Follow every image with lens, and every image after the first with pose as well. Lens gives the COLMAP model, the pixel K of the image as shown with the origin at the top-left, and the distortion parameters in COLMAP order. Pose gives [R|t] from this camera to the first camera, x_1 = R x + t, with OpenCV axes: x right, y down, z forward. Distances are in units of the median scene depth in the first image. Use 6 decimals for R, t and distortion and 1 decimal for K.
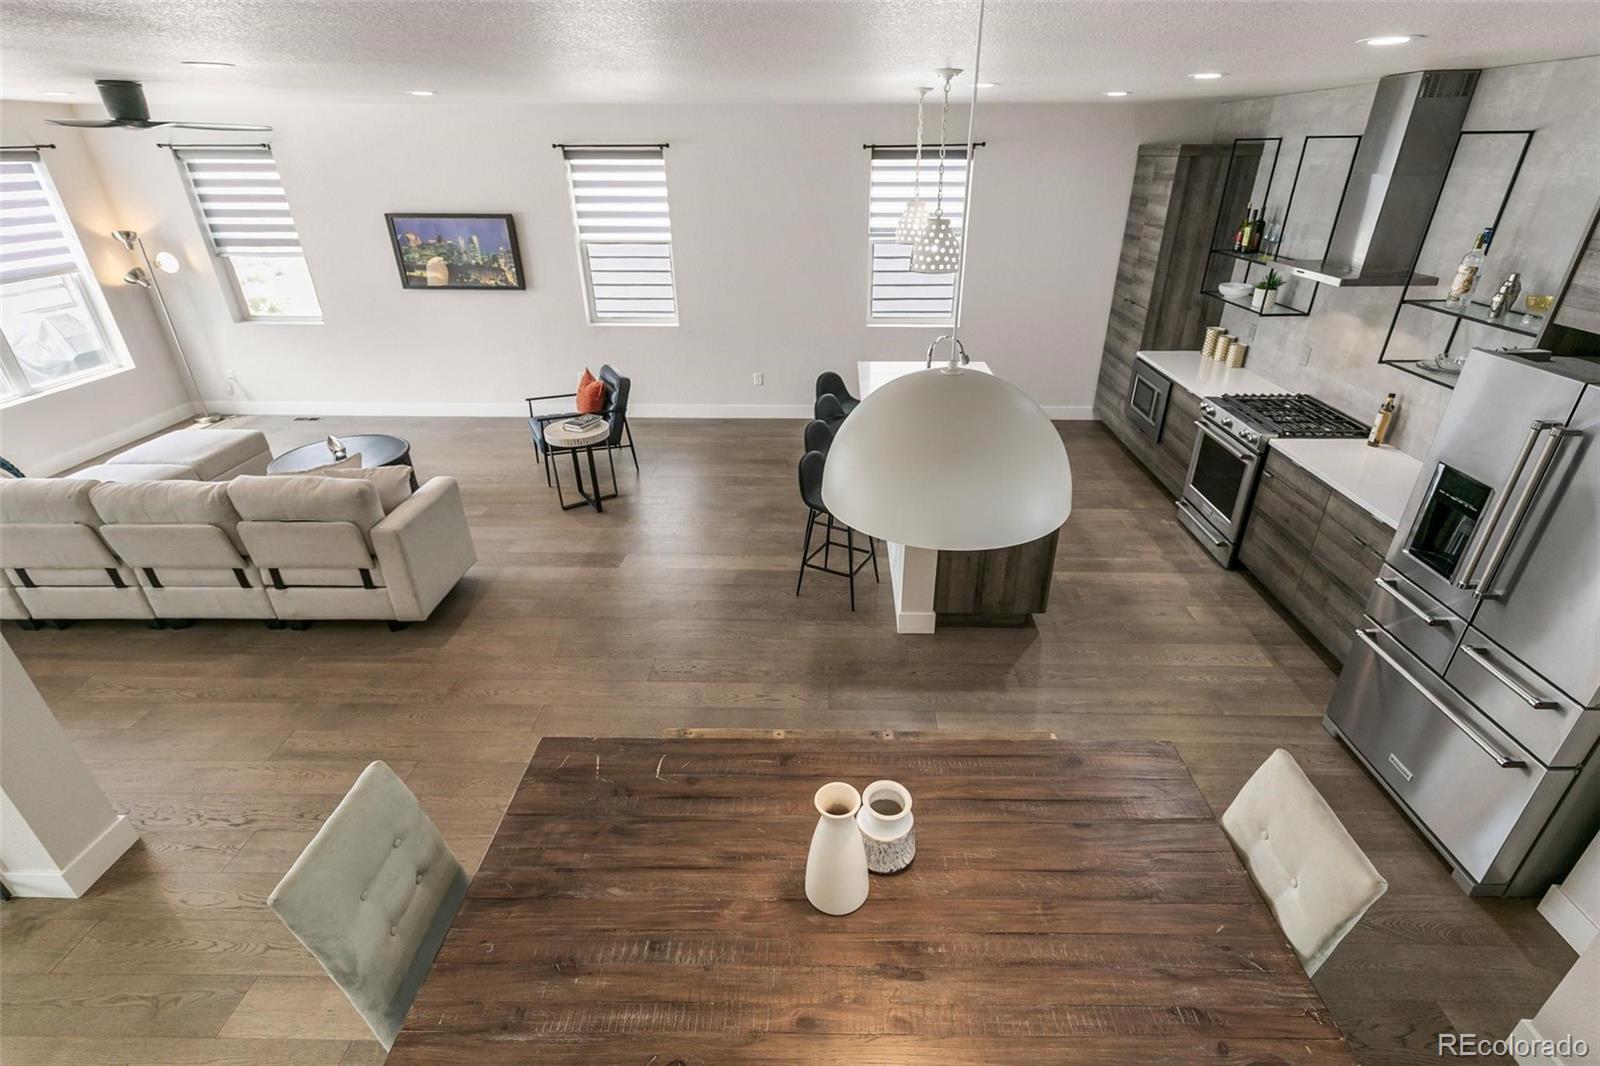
lens RADIAL K [[740.3, 0, 806.6], [0, 740.3, 533.3], [0, 0, 1]] dist [0.010027, 0.000211]
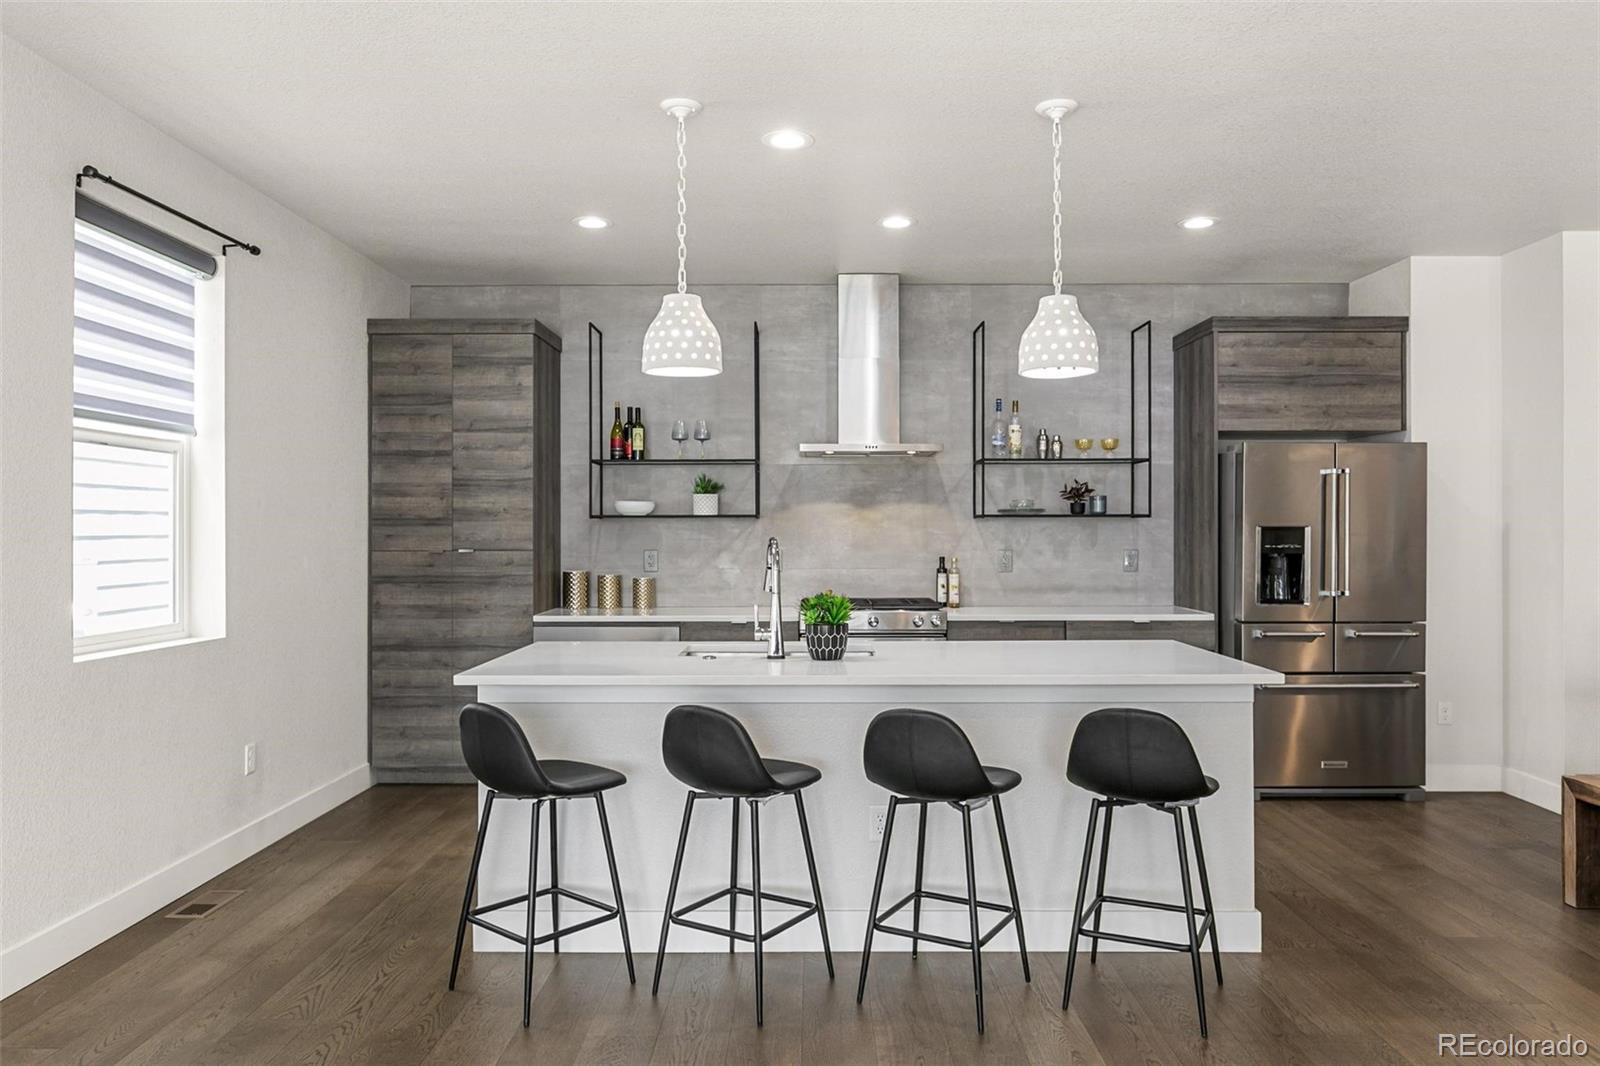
lens RADIAL K [[1104.6, 0, 800.0], [0, 1104.6, 533.0], [0, 0, 1]] dist [-0.000684, -0.001181]
pose [[-0.010376, 0.002983, 0.999942, -0.558544], [0.463164, 0.886270, 0.002162, -0.242111], [-0.886212, 0.463159, -0.010577, 0.922709]]
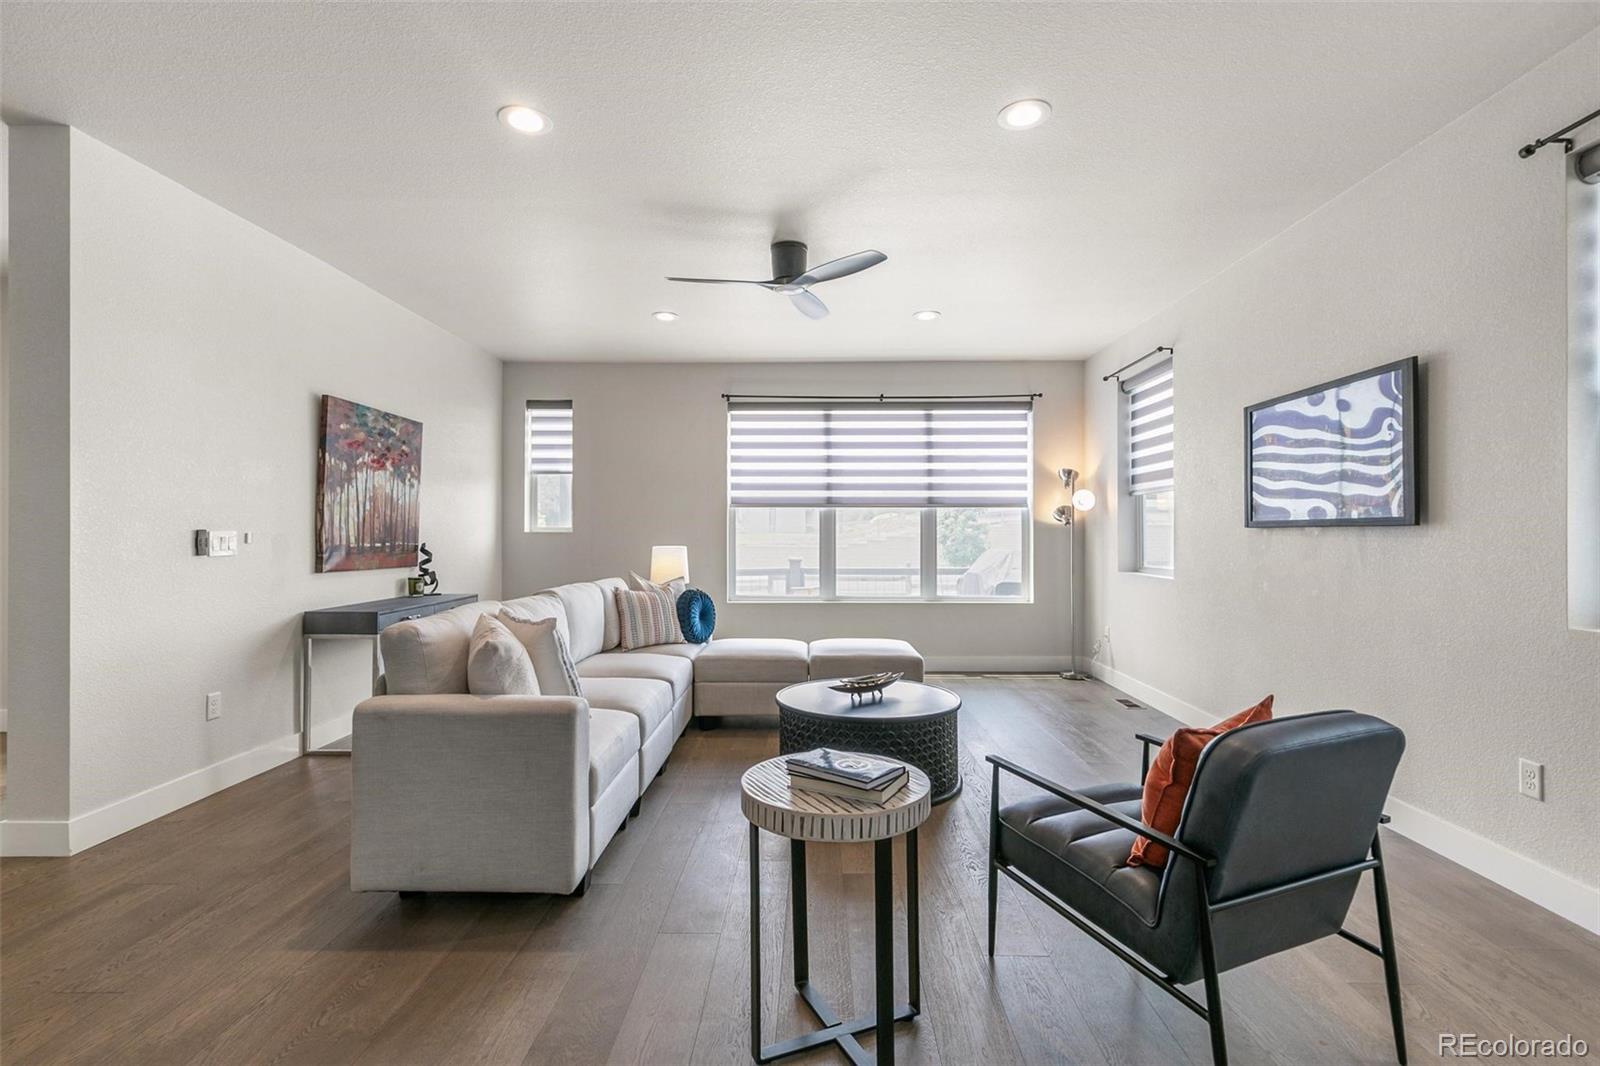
lens RADIAL K [[734.8, 0, 803.7], [0, 734.8, 537.3], [0, 0, 1]] dist [0.009223, -0.000424]
pose [[0.006333, 0.006879, -0.999956, 0.040266], [-0.466219, 0.884664, 0.003133, -0.214640], [0.884647, 0.466179, 0.008810, 0.914174]]
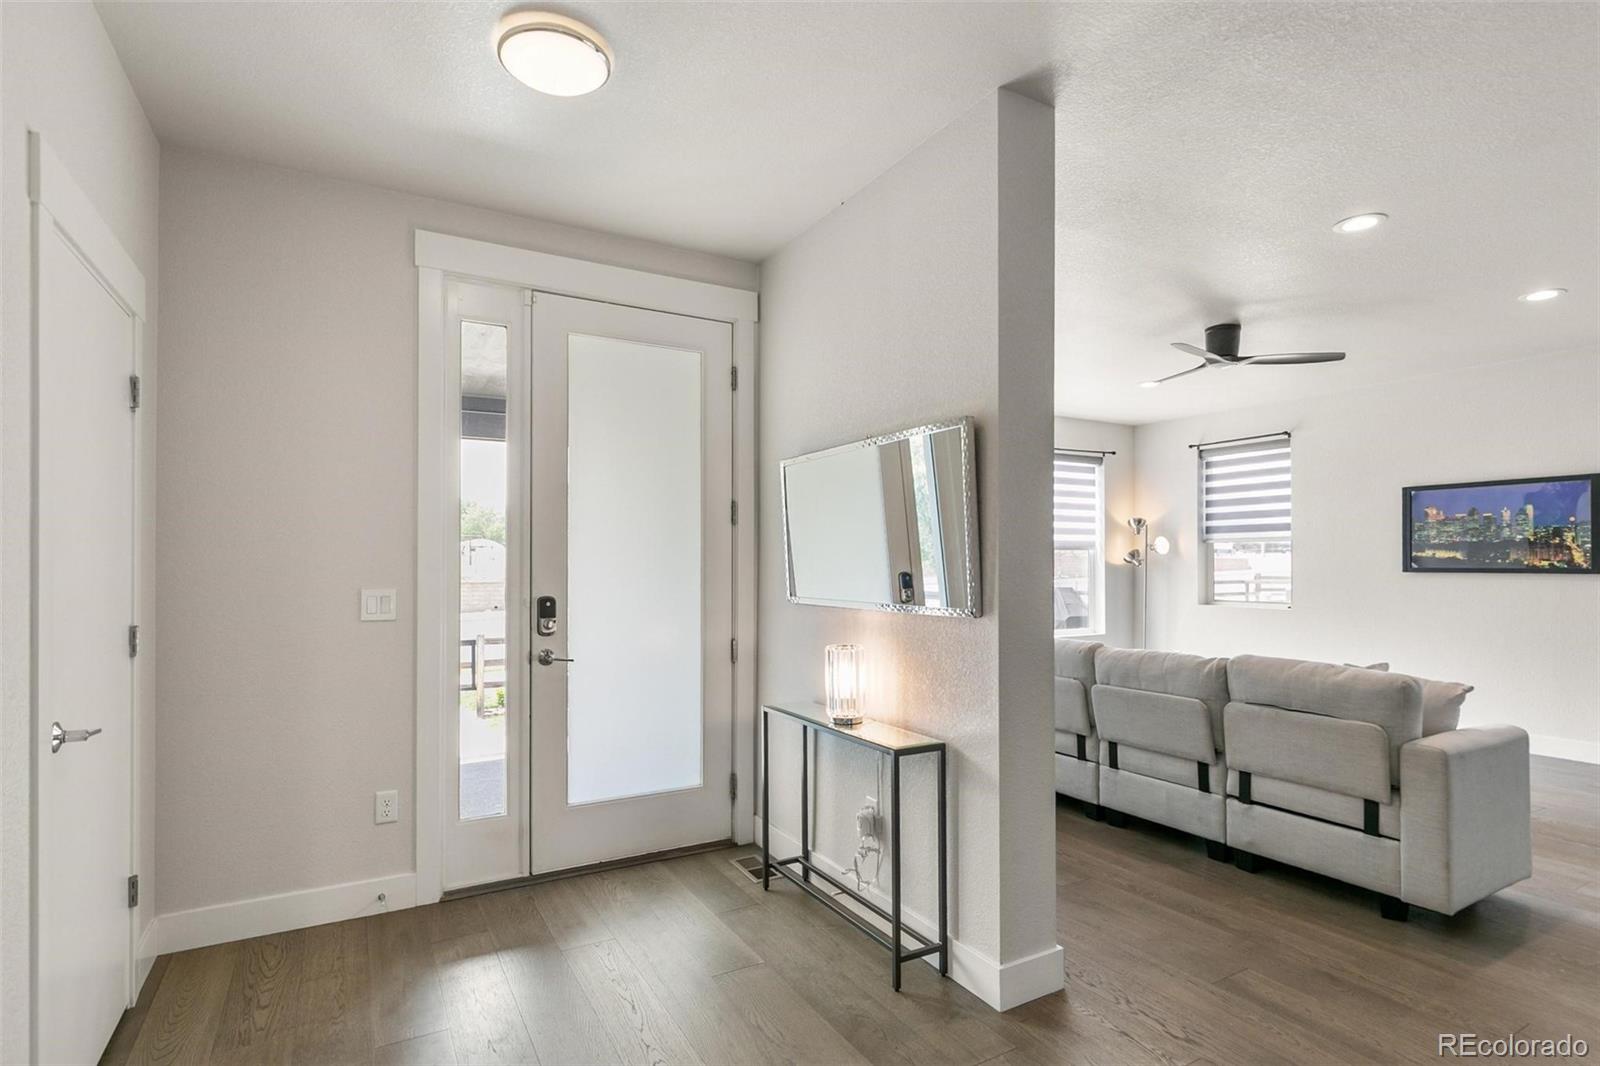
lens RADIAL K [[808.9, 0, 807.4], [0, 808.9, 563.0], [0, 0, 1]] dist [-0.019106, 0.006104]
pose [[0.528223, 0.000995, -0.849105, -0.180769], [-0.394429, 0.885848, -0.244334, 0.183818], [0.751935, 0.463975, 0.468318, 0.111077]]
